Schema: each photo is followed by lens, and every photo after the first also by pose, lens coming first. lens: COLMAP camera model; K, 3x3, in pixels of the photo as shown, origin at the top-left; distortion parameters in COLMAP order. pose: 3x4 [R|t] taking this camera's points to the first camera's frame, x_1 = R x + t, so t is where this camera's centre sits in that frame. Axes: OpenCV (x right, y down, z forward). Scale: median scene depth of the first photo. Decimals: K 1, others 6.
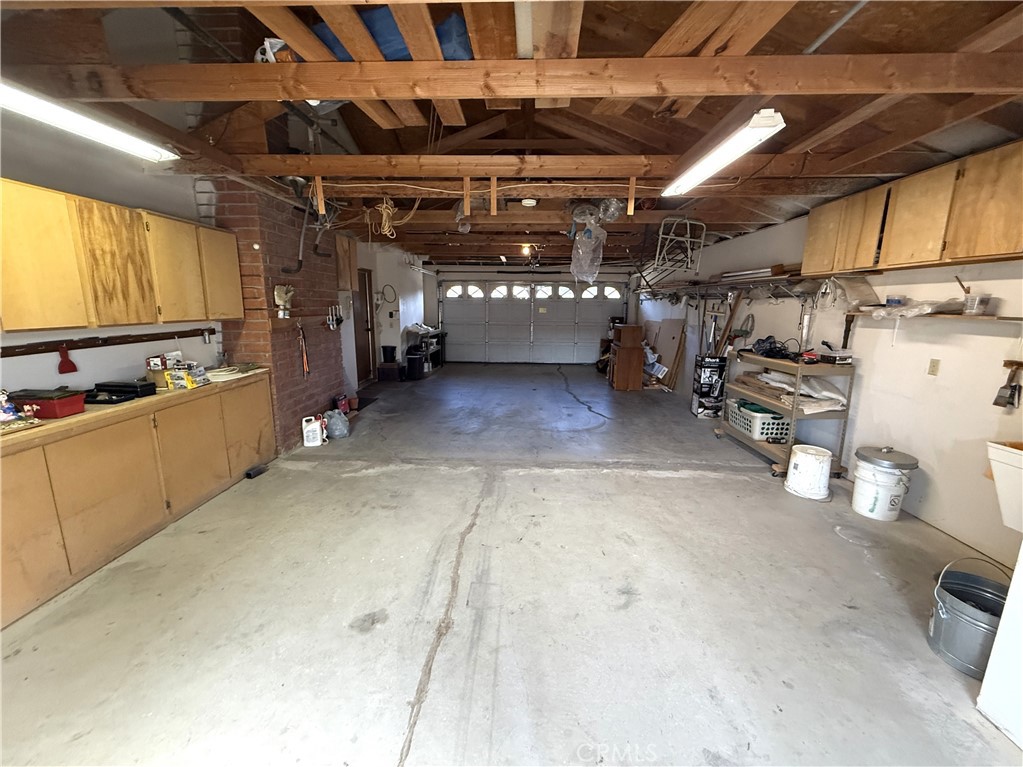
lens RADIAL K [[409.2, 0, 509.1], [0, 409.2, 383.9], [0, 0, 1]] dist [-0.000501, -0.000067]
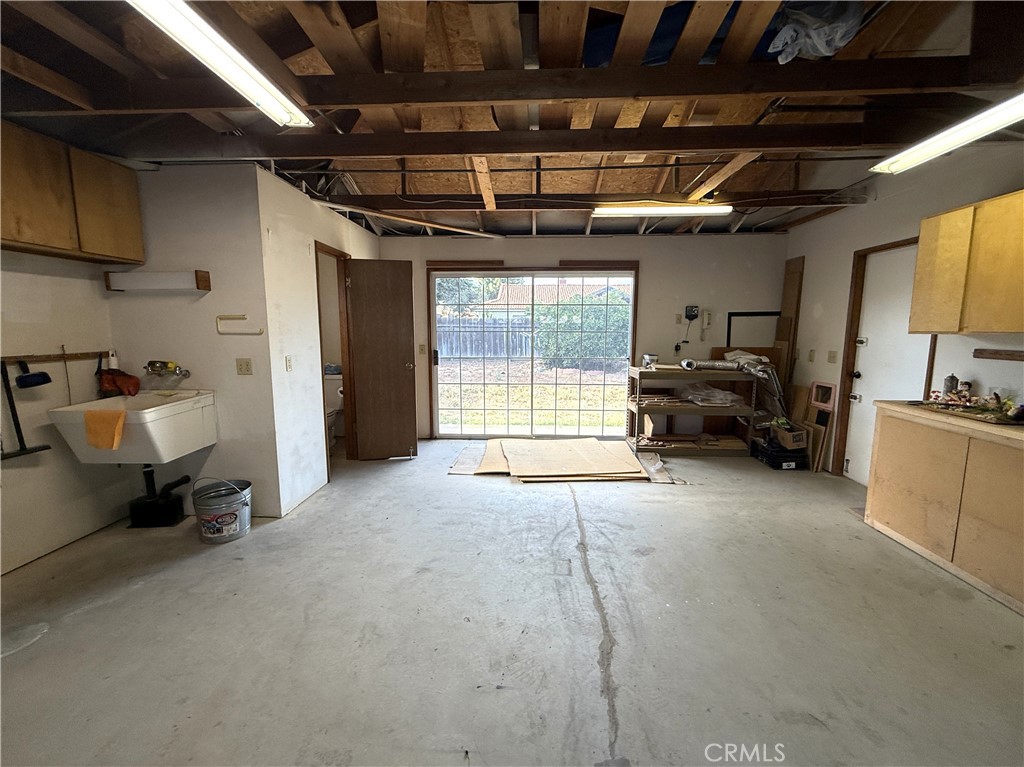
lens RADIAL K [[409.6, 0, 509.6], [0, 409.6, 383.9], [0, 0, 1]] dist [-0.000501, -0.000067]
pose [[-0.999876, -0.011249, 0.010980, 0.057453], [-0.006971, 0.943360, 0.331697, -0.291070], [-0.014090, 0.331580, -0.943322, 1.785628]]
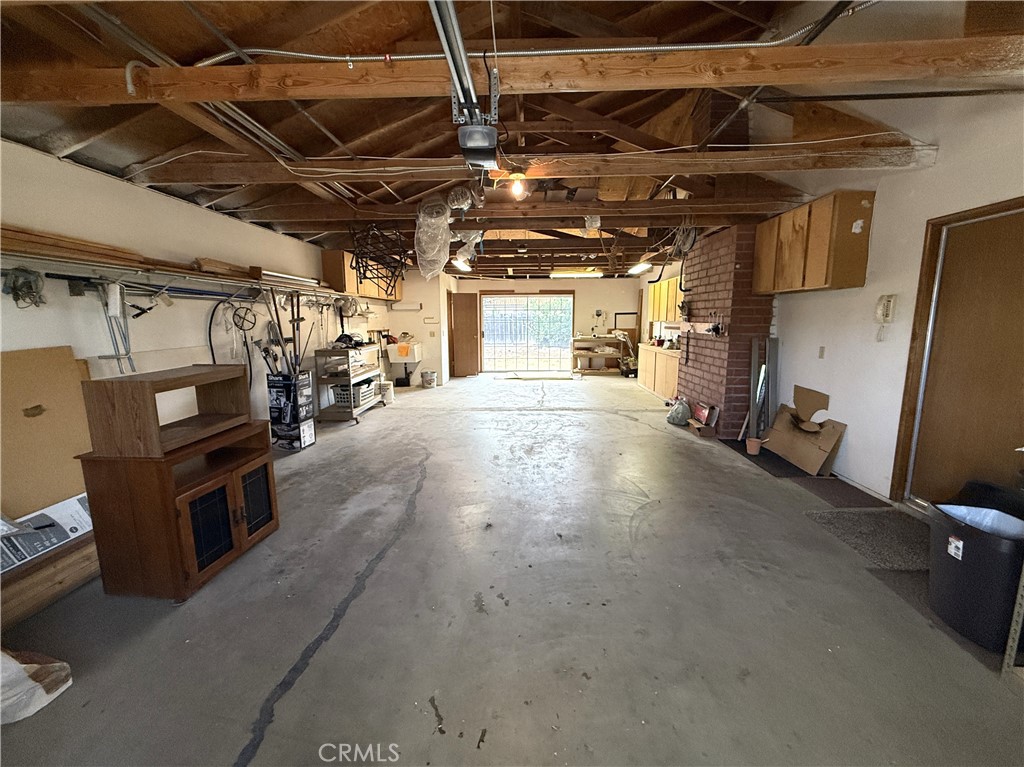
lens RADIAL K [[409.6, 0, 509.6], [0, 409.6, 383.9], [0, 0, 1]] dist [-0.000501, -0.000067]
pose [[-0.999967, -0.001835, 0.007873, 0.120179], [0.000999, 0.938393, 0.345568, -0.738198], [-0.008022, 0.345564, -0.938361, 4.013729]]
